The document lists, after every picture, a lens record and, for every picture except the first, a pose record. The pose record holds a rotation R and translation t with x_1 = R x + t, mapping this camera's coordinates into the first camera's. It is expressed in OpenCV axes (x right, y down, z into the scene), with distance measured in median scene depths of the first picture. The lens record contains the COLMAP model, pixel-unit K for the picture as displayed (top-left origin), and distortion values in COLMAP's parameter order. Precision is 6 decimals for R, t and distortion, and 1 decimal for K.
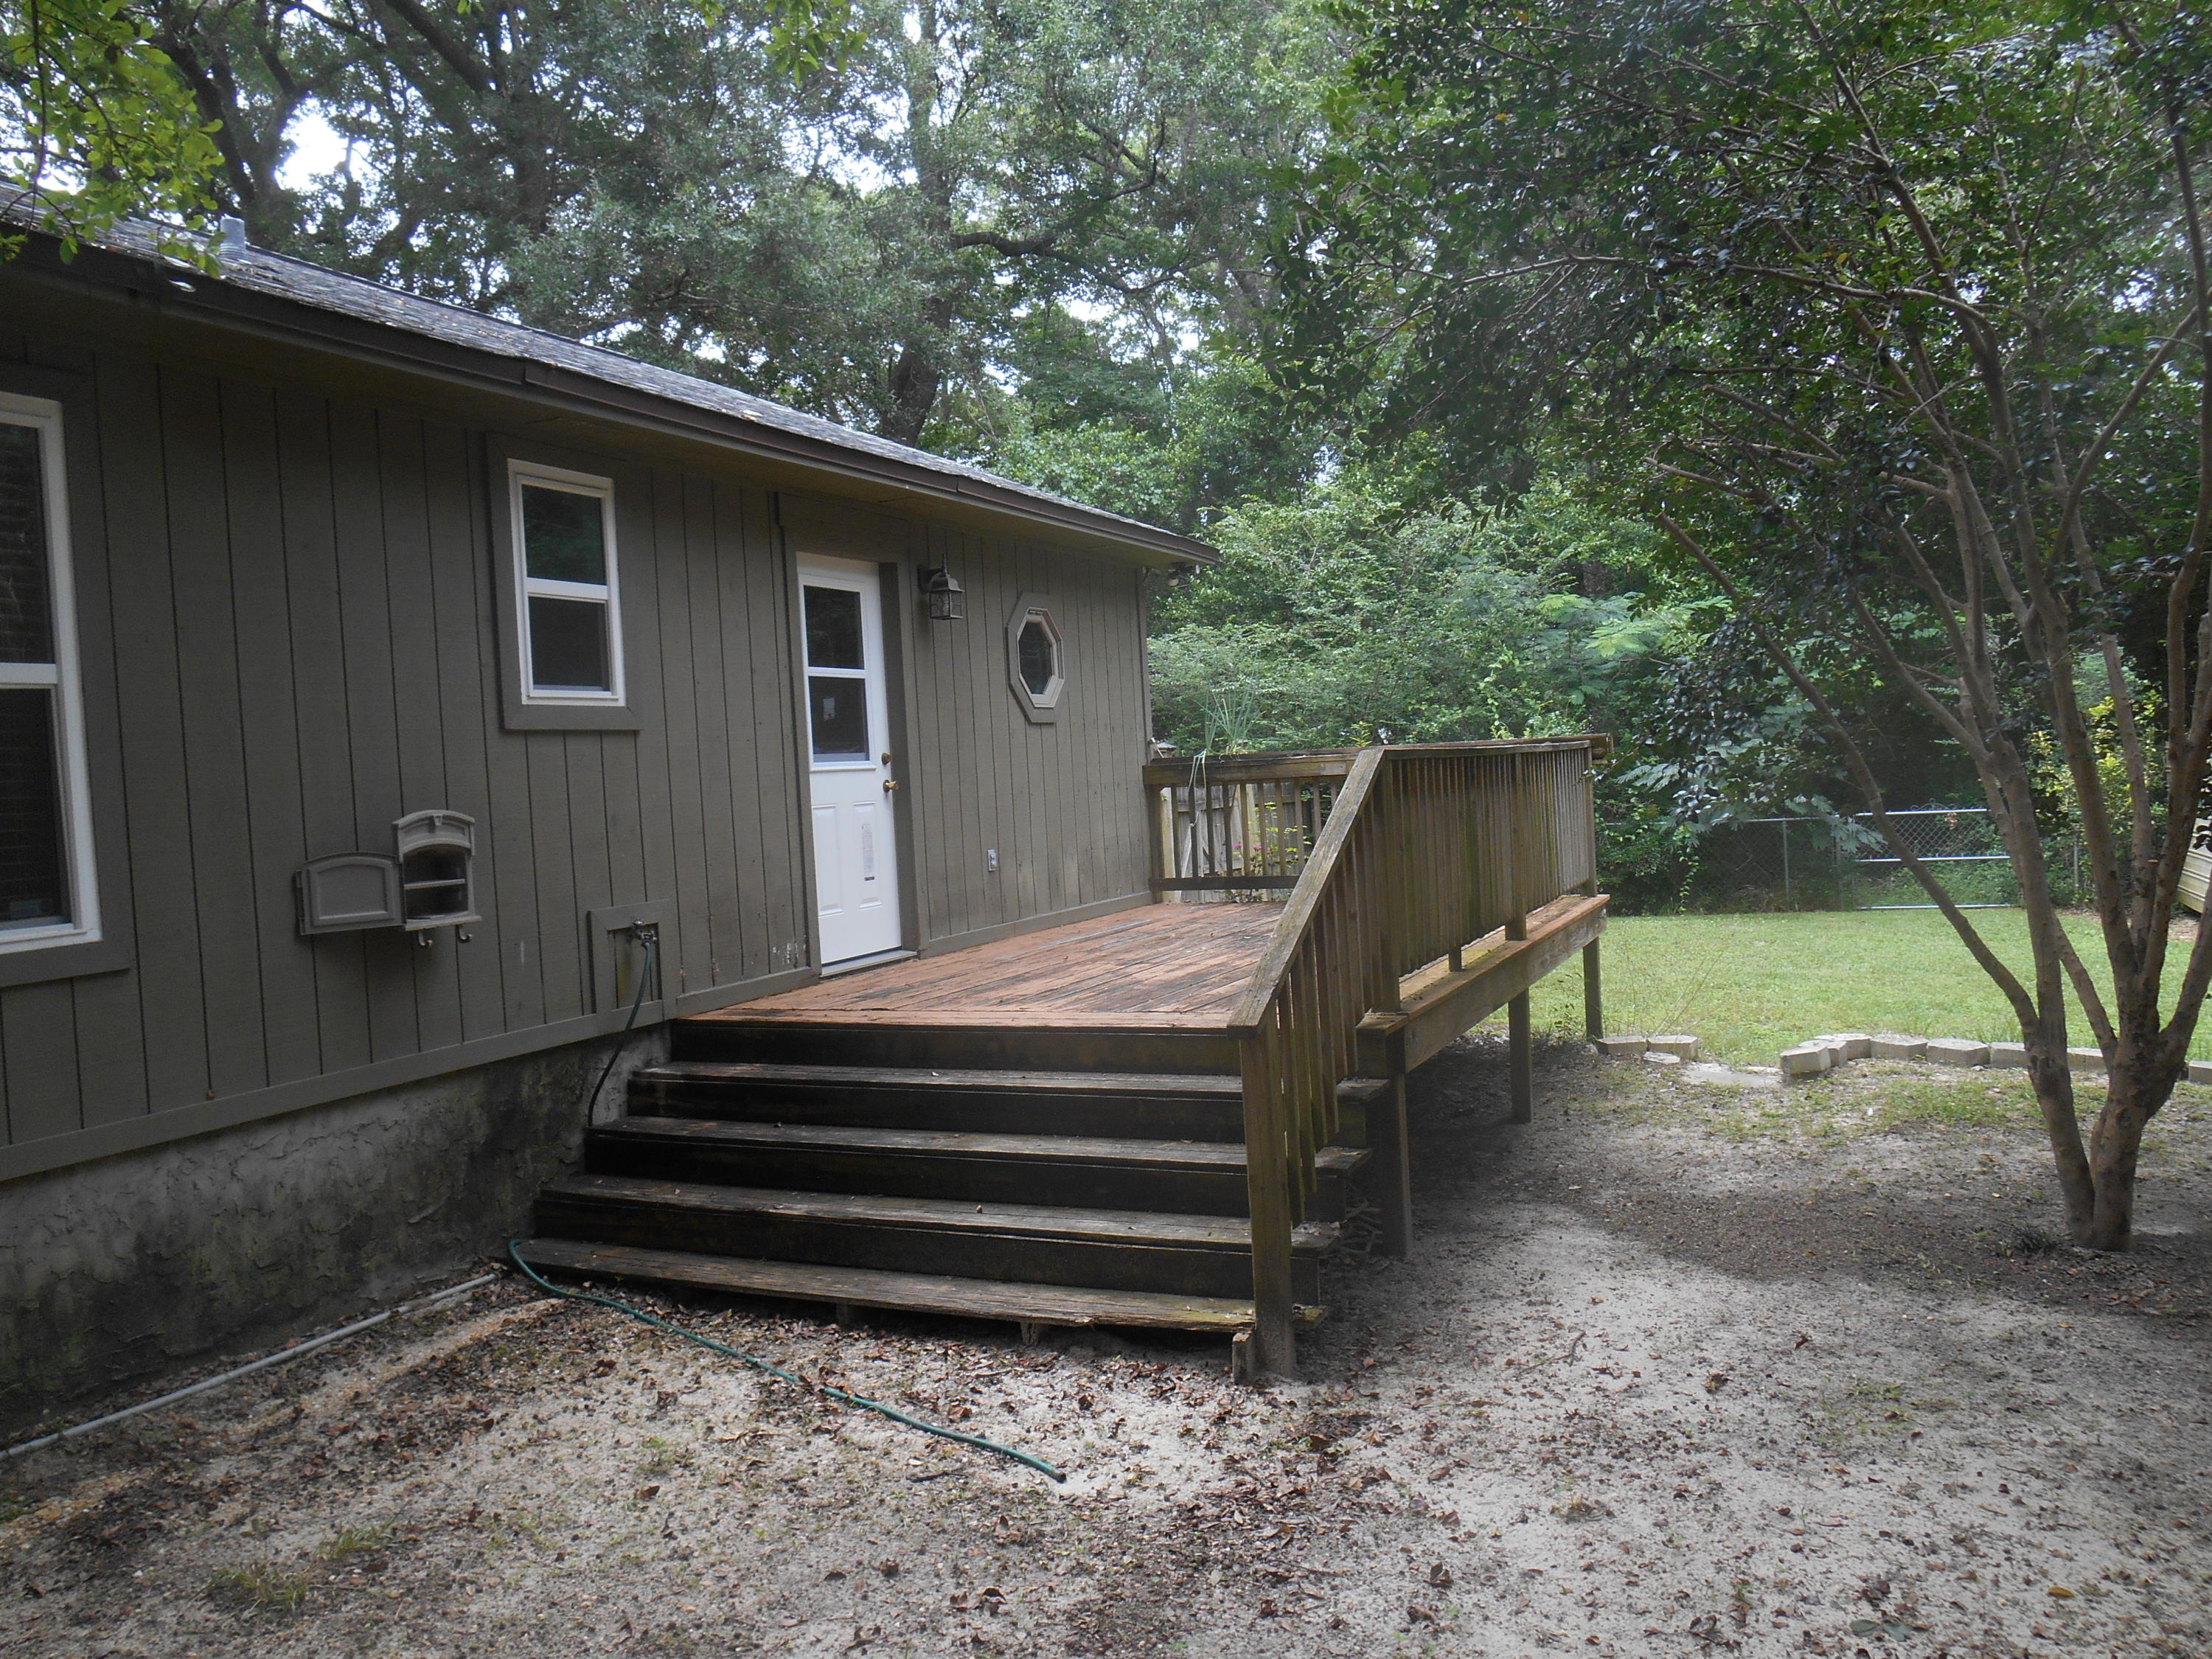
lens RADIAL K [[1698.3, 0, 1106.0], [0, 1698.3, 829.5], [0, 0, 1]] dist [-0.014875, -0.001033]
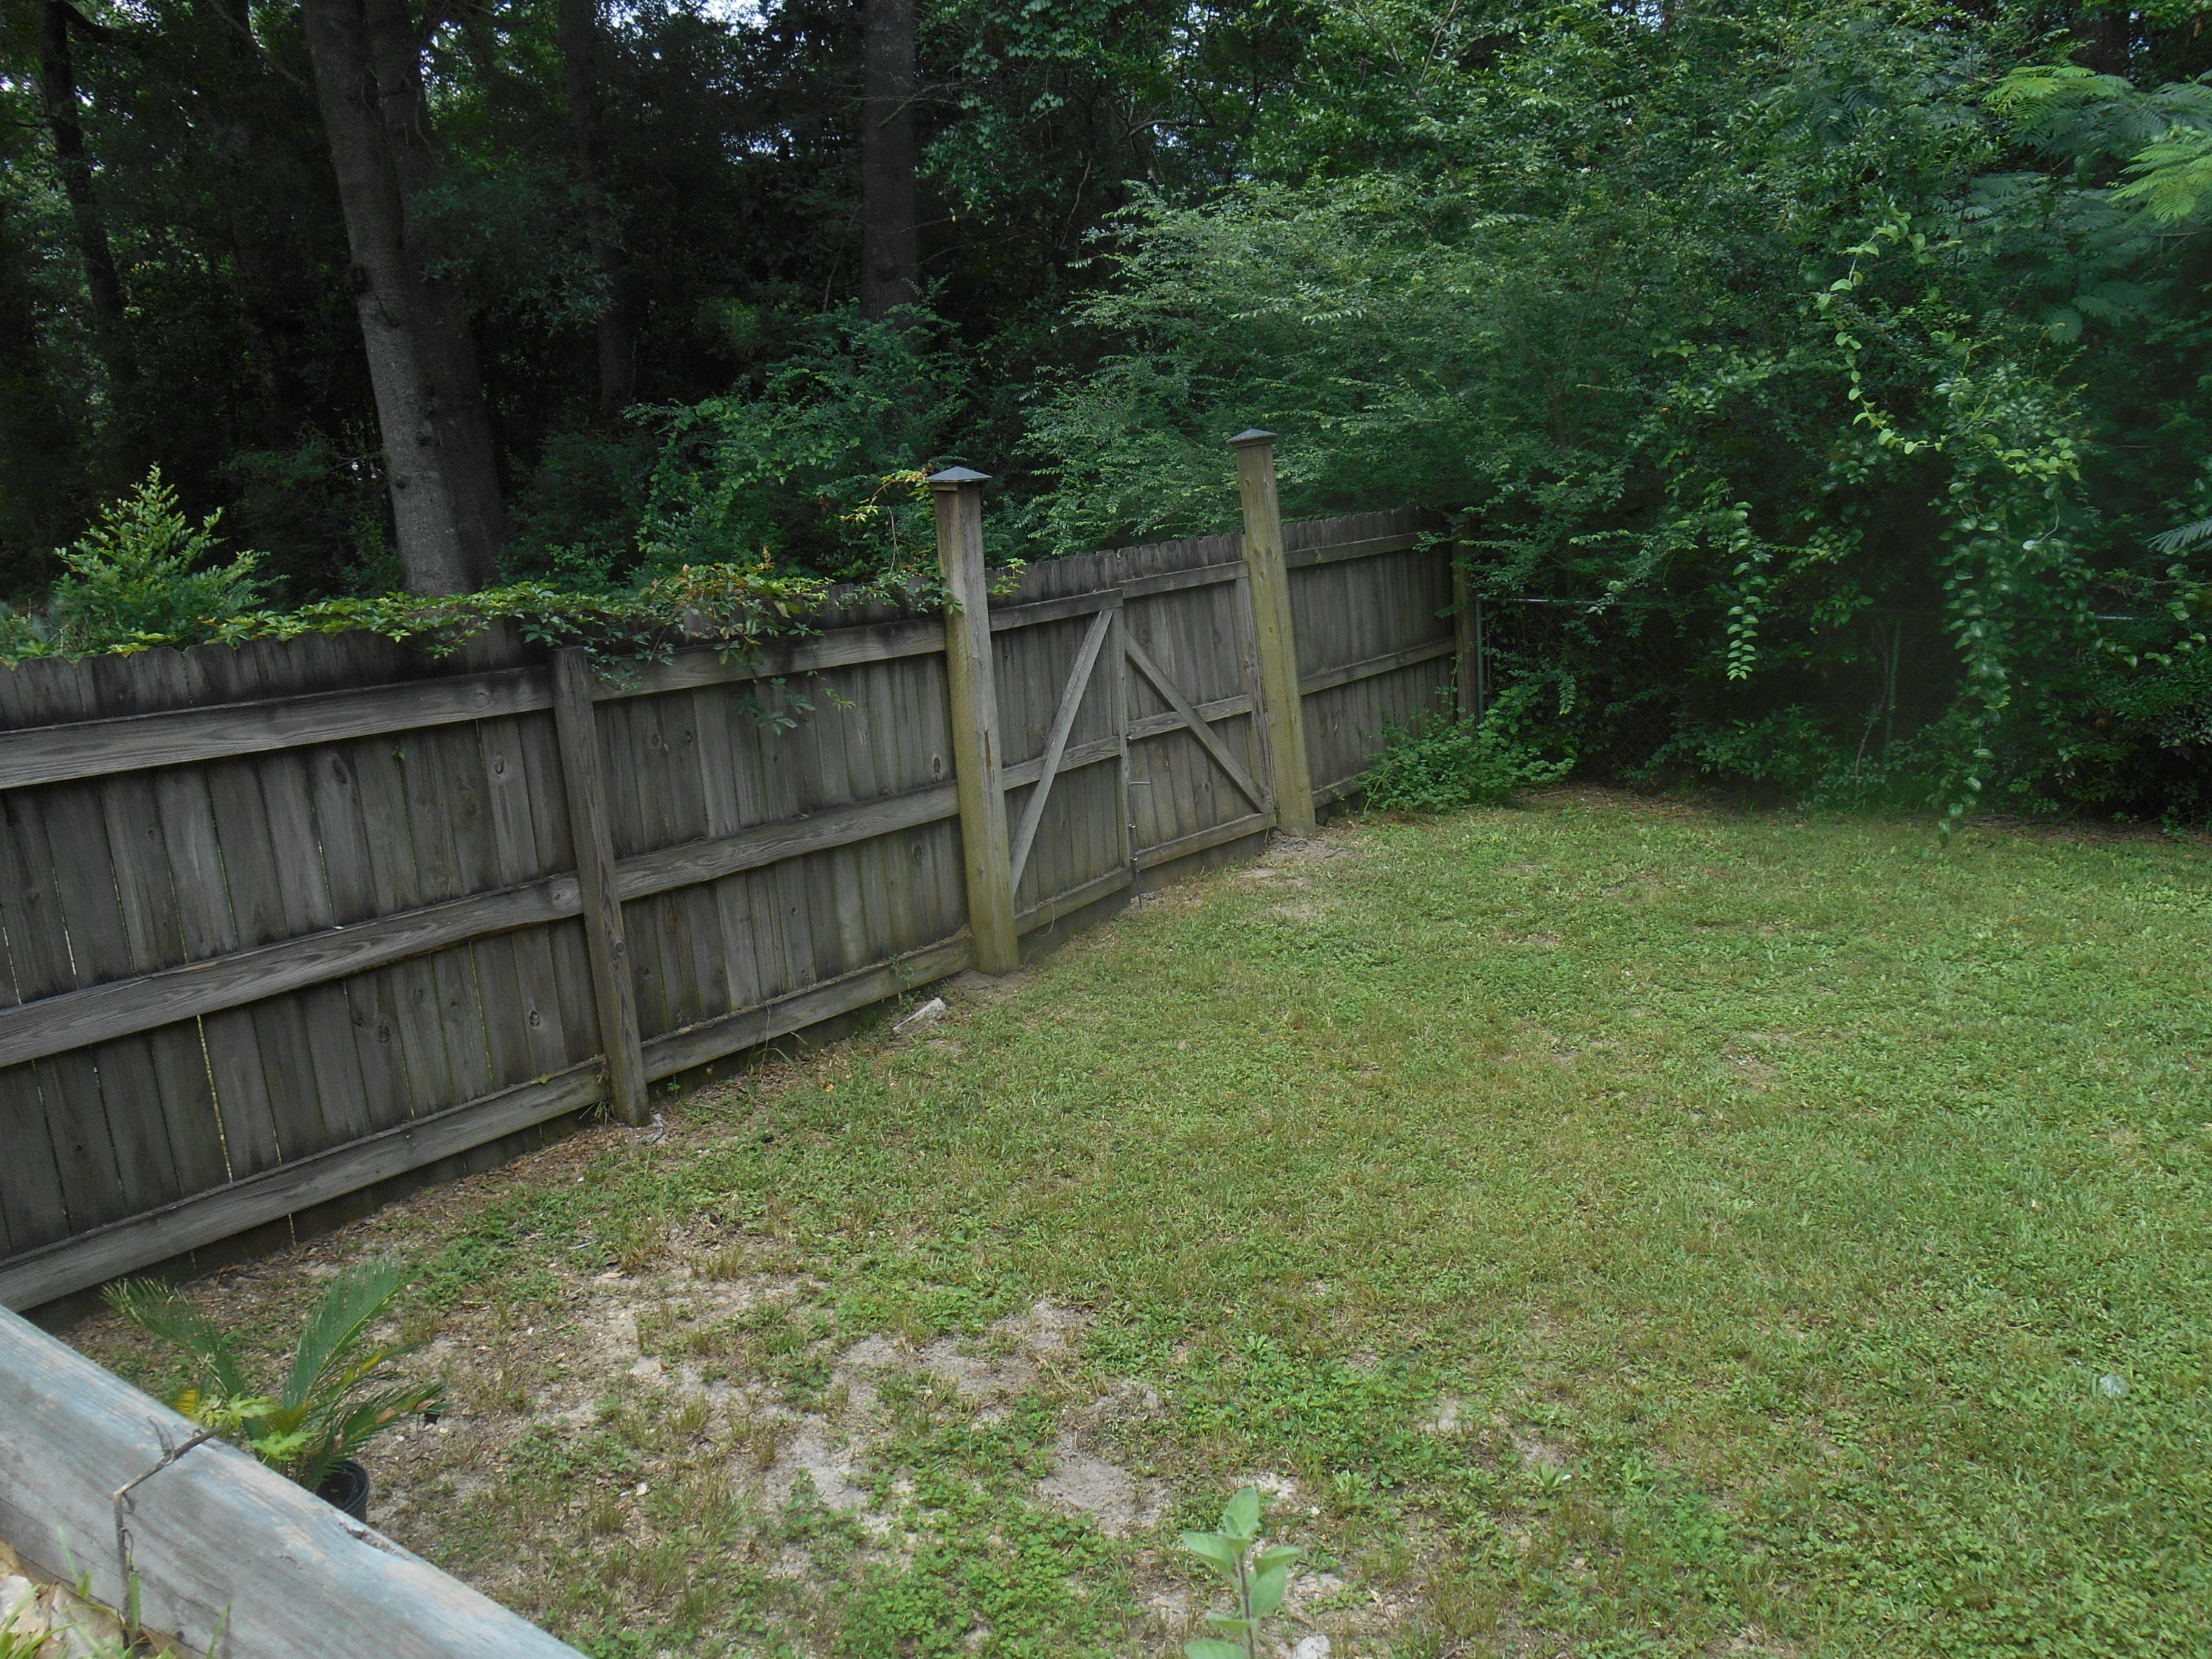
lens RADIAL K [[1698.3, 0, 1106.0], [0, 1698.3, 829.5], [0, 0, 1]] dist [-0.014875, -0.001033]
pose [[0.982110, 0.041066, -0.183773, 0.127047], [0.000756, 0.975062, 0.221929, -0.049347], [0.188304, -0.218098, 0.957588, 0.529522]]
